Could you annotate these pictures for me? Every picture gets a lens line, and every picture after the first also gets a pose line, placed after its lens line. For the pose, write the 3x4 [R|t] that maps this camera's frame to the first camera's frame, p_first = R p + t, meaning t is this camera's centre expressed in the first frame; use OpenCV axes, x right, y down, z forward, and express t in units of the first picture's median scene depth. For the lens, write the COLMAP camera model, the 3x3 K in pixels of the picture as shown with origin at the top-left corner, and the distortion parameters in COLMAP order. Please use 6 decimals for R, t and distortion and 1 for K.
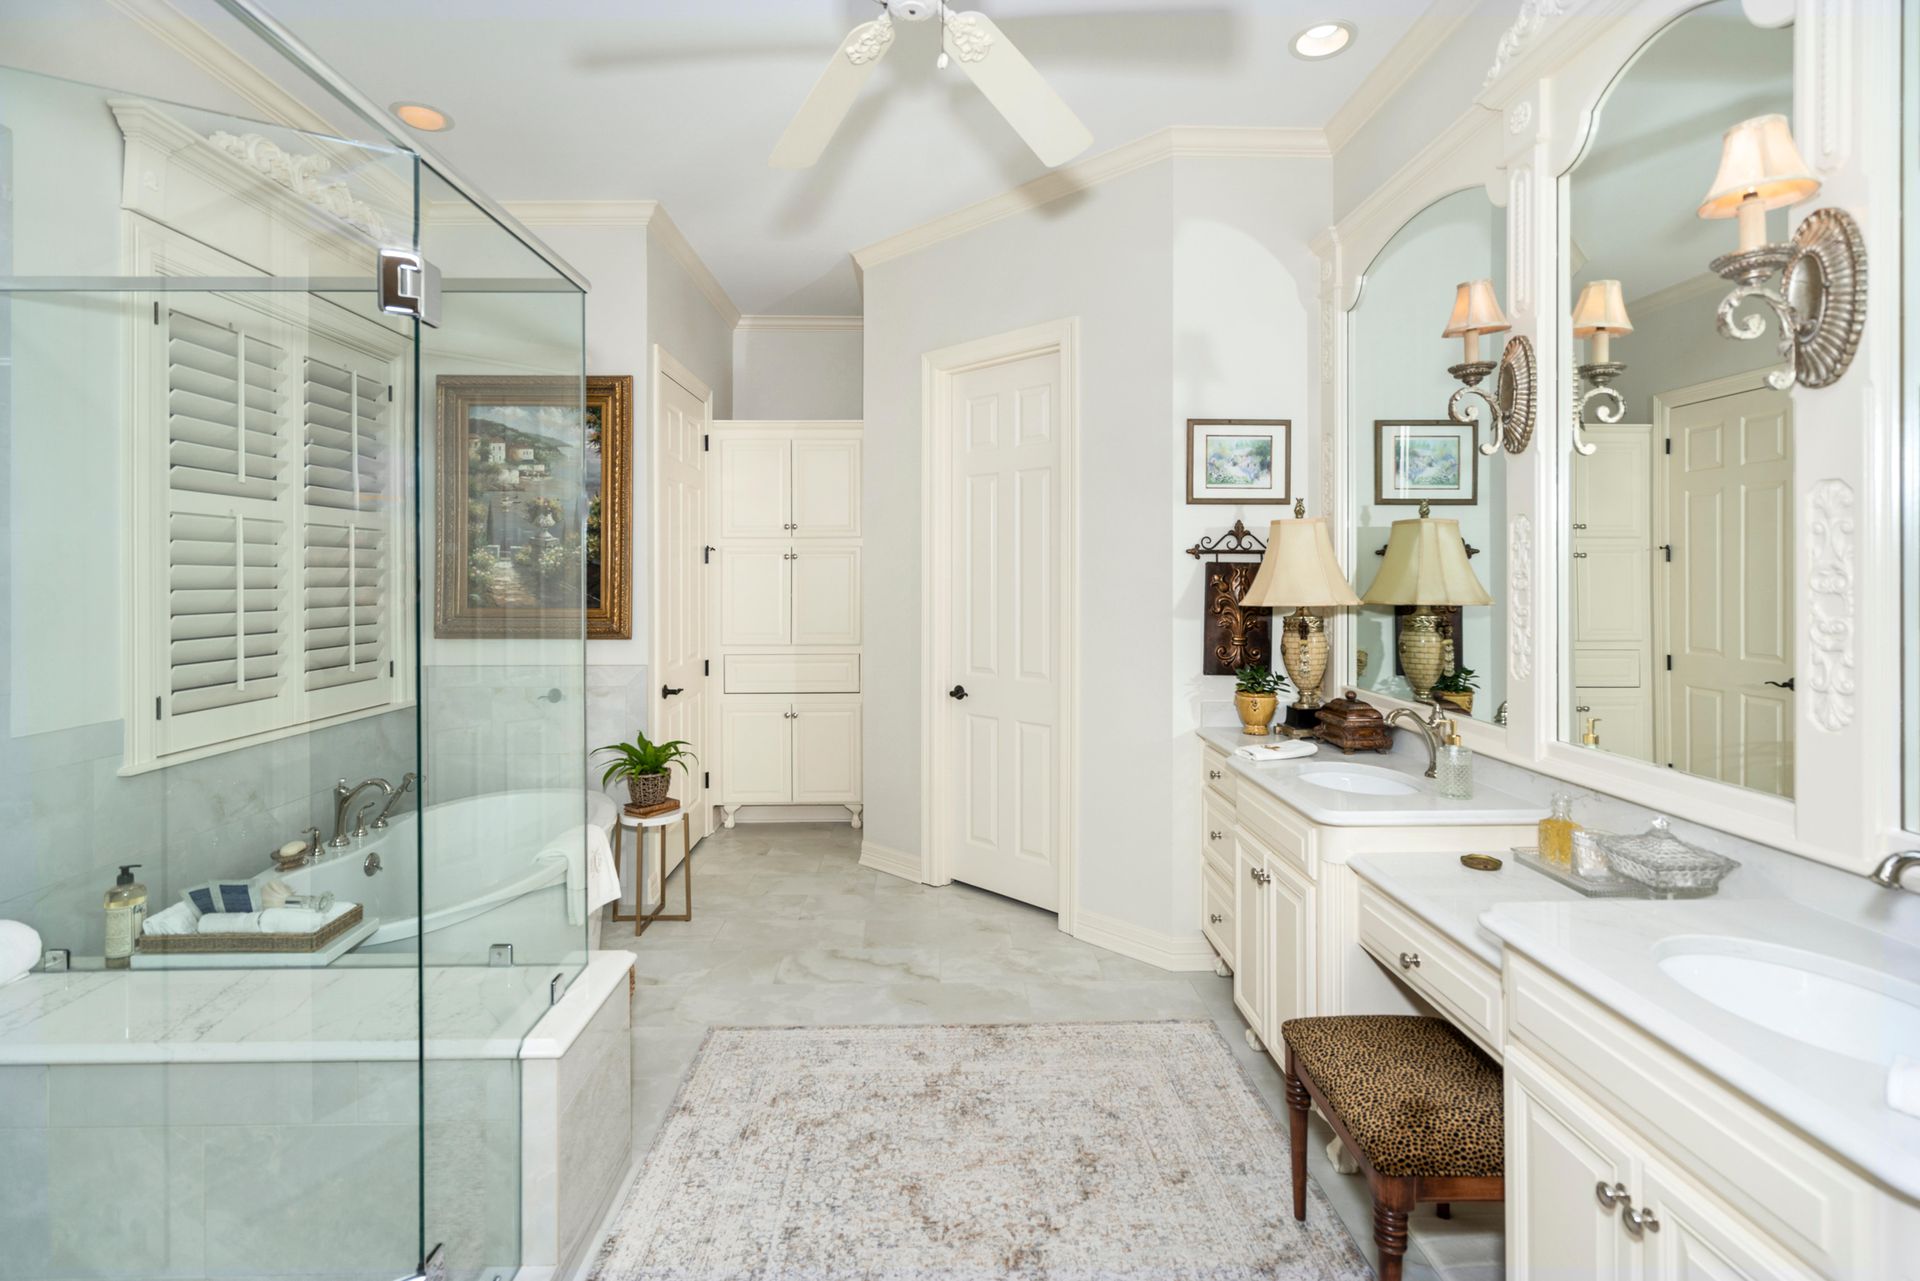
lens RADIAL K [[876.9, 0, 944.1], [0, 876.9, 573.6], [0, 0, 1]] dist [-0.001508, 0.000653]
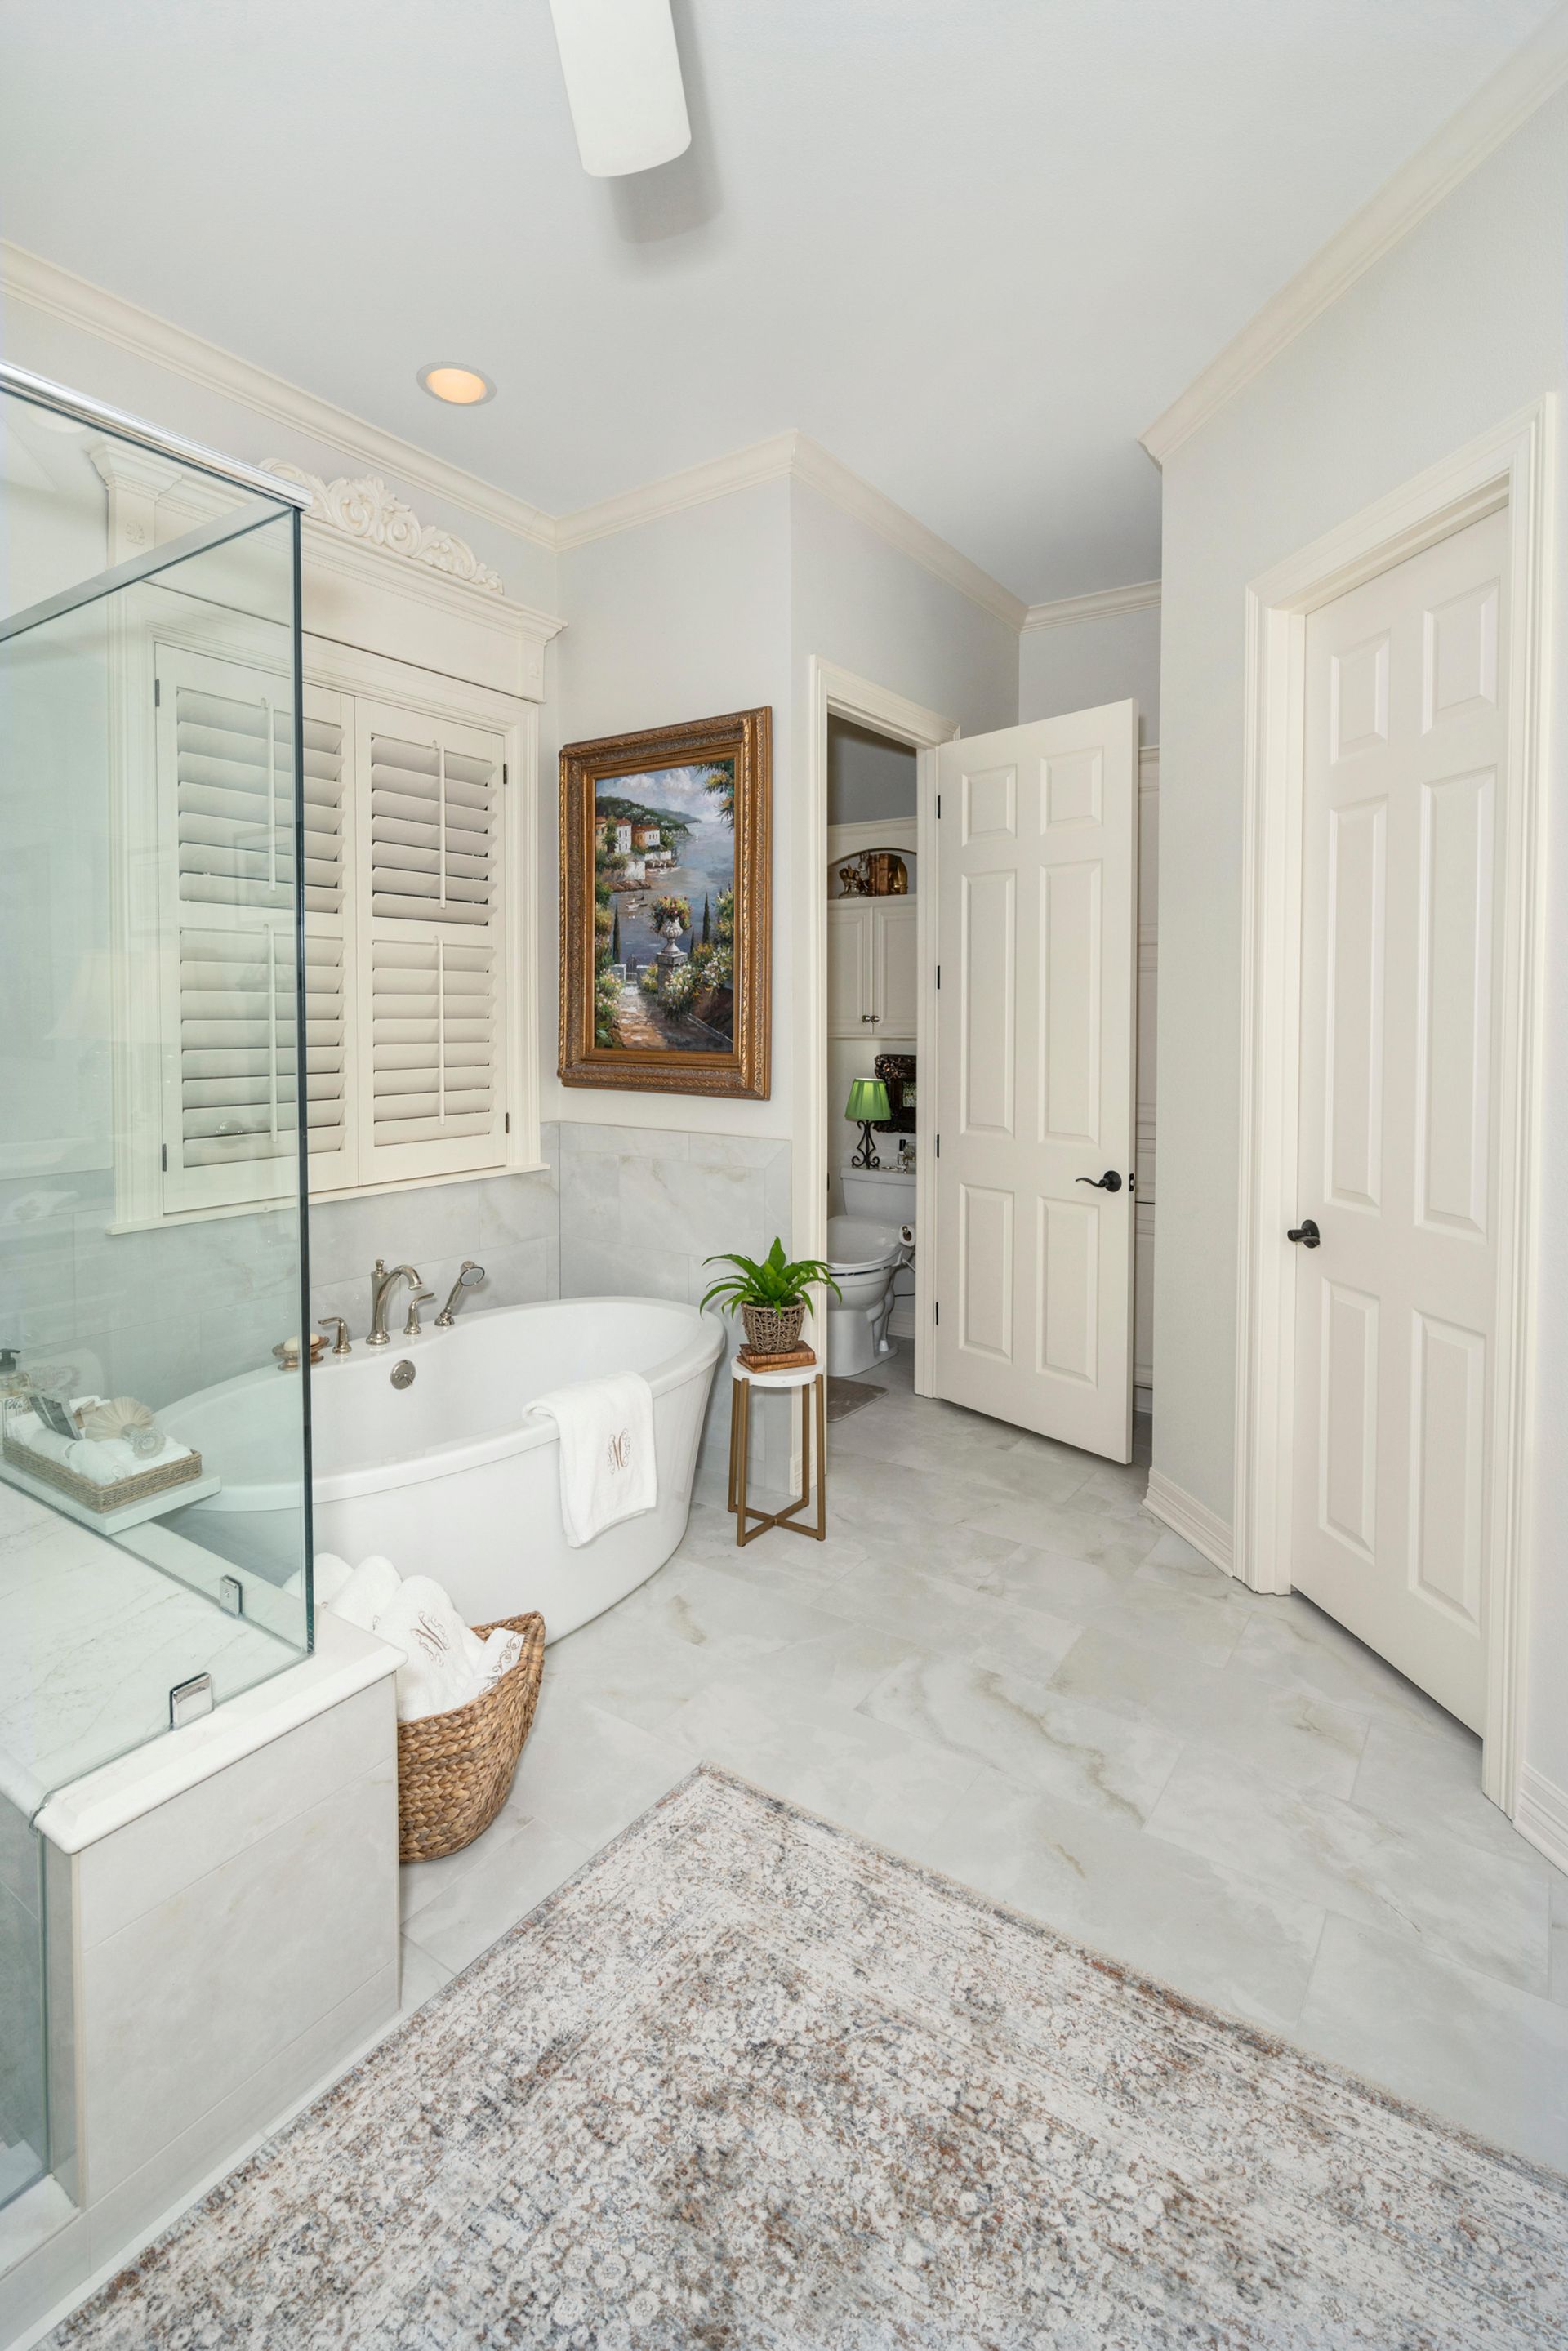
lens RADIAL K [[1126.7, 0, 784.8], [0, 1126.7, 1036.1], [0, 0, 1]] dist [-0.000586, 0.005643]
pose [[0.812401, 0.015584, -0.582892, 0.167295], [-0.000075, 0.999646, 0.026622, 0.002709], [0.583100, -0.021584, 0.812114, 0.322781]]
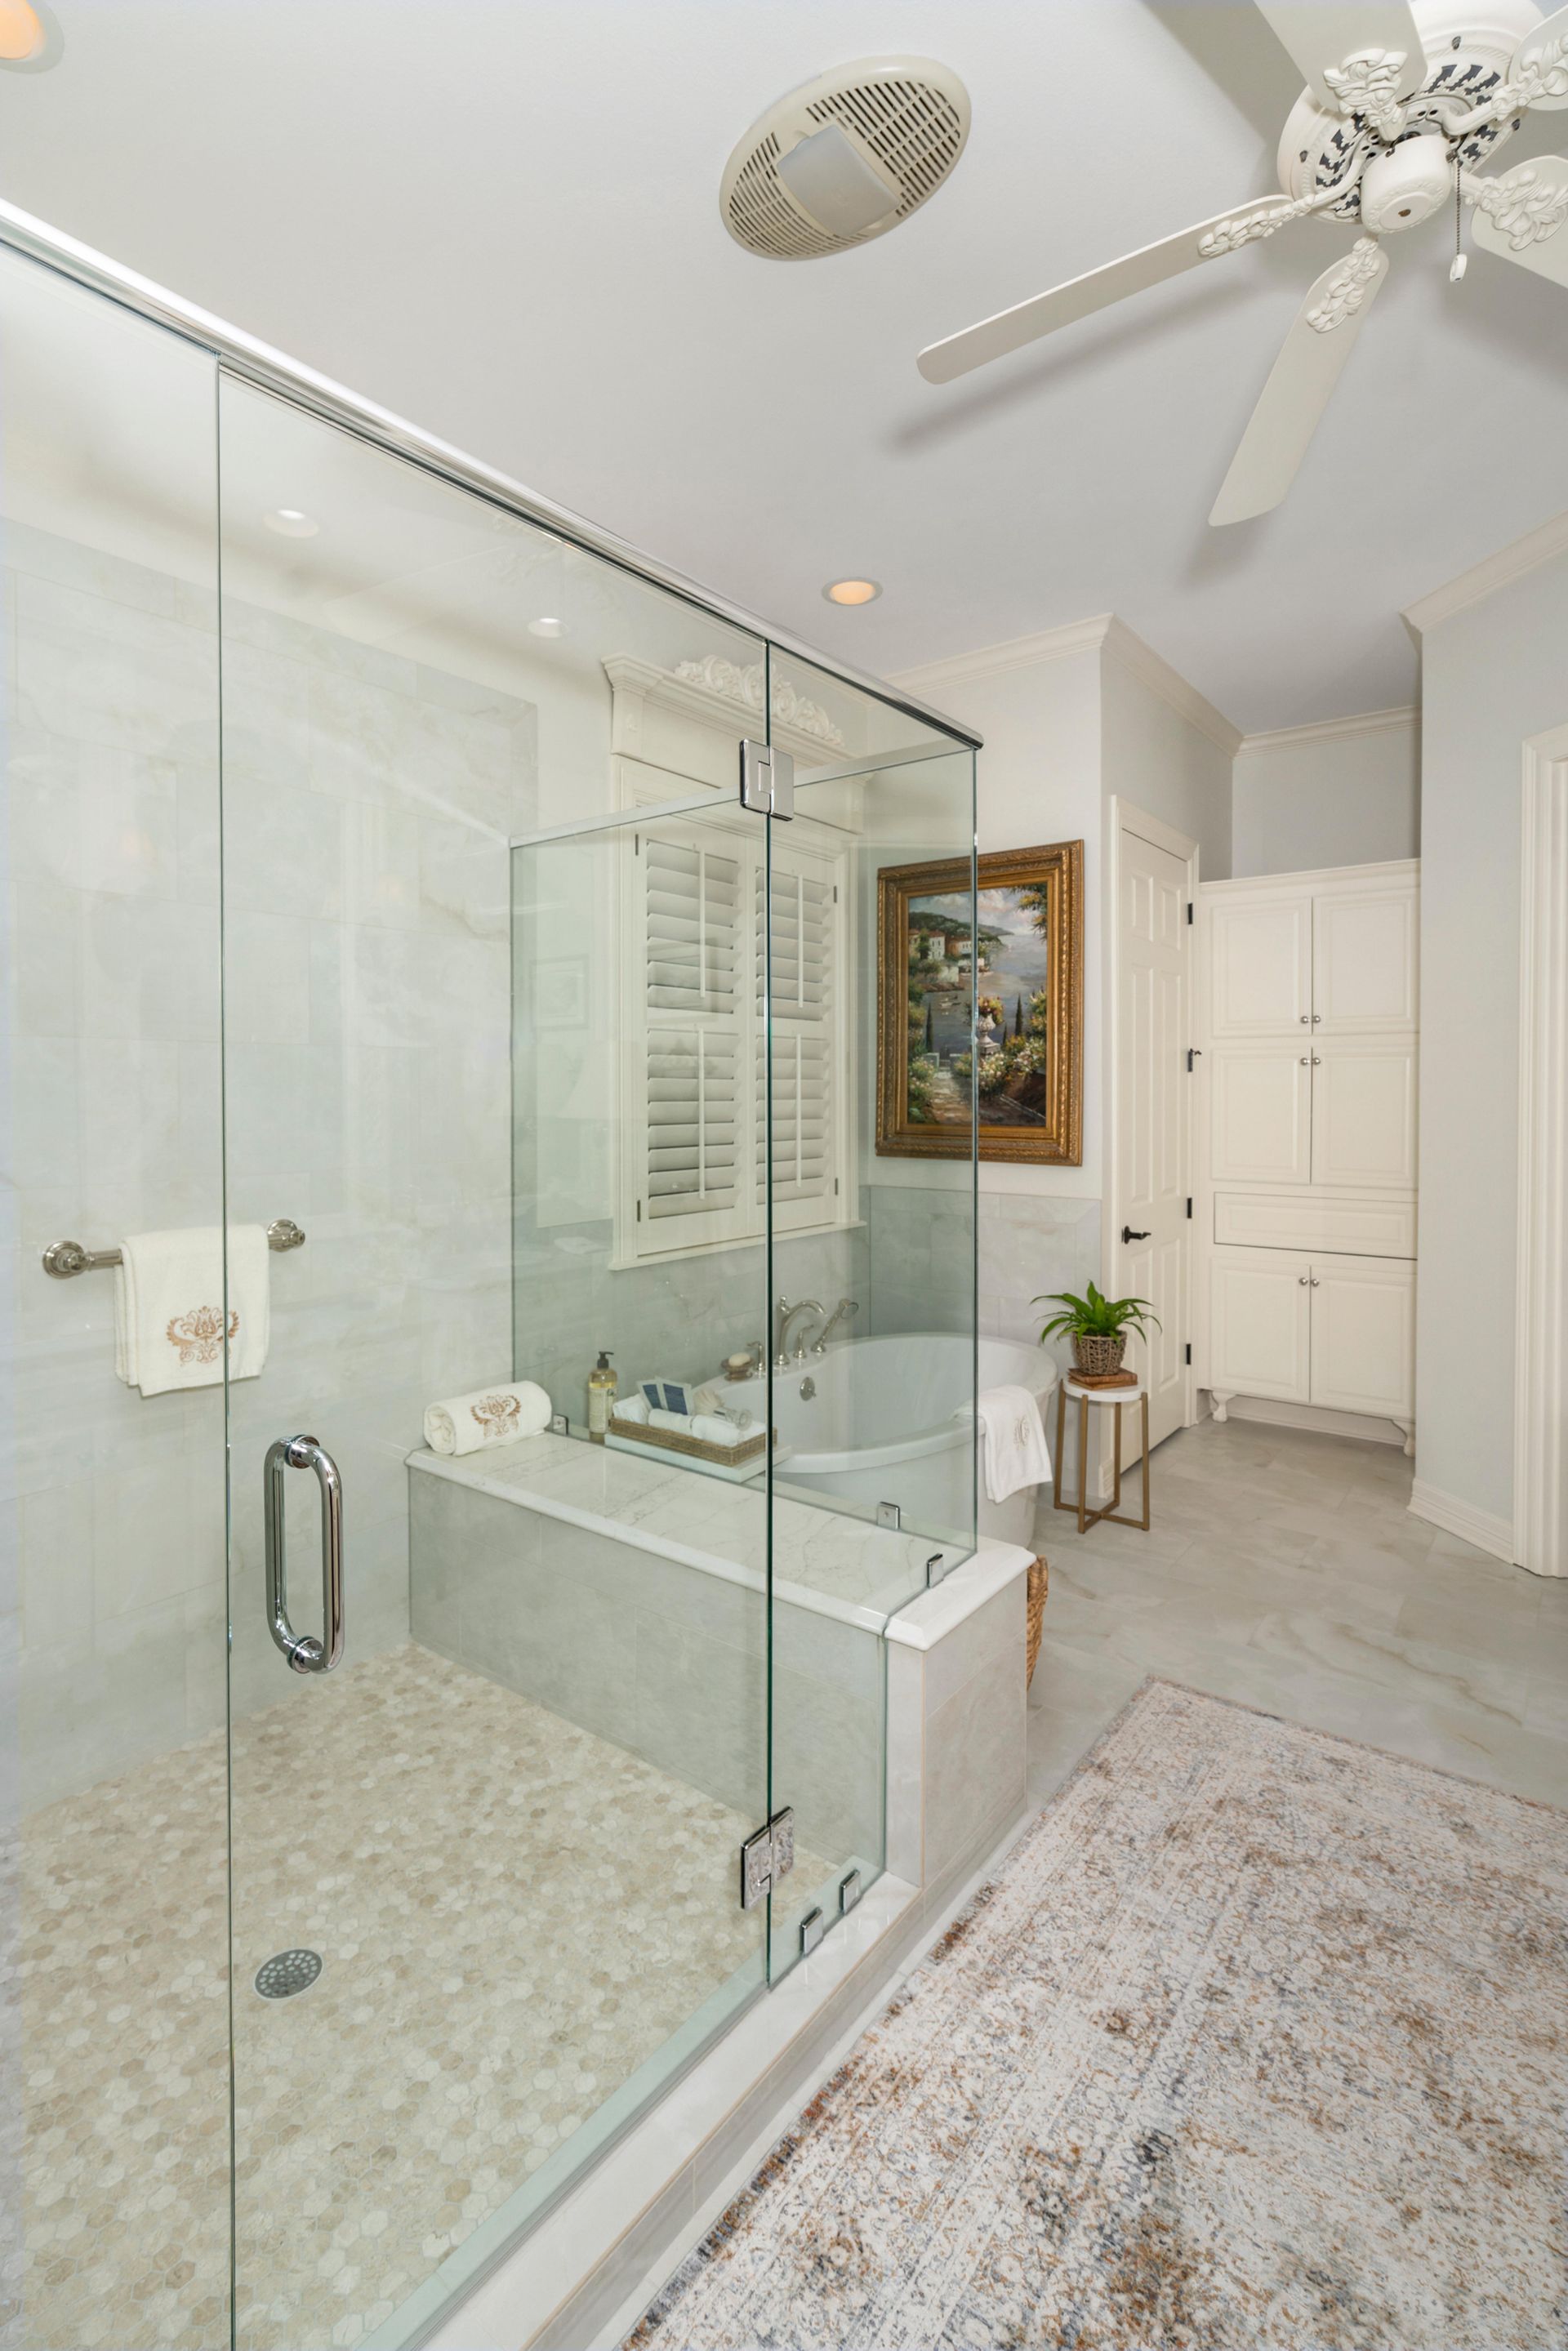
lens RADIAL K [[1091.8, 0, 772.8], [0, 1091.8, 1100.6], [0, 0, 1]] dist [-0.001488, 0.003271]
pose [[0.780176, 0.008448, -0.625503, 0.054059], [0.001672, 0.999877, 0.015590, -0.002293], [0.625557, -0.013209, 0.780066, 0.038906]]
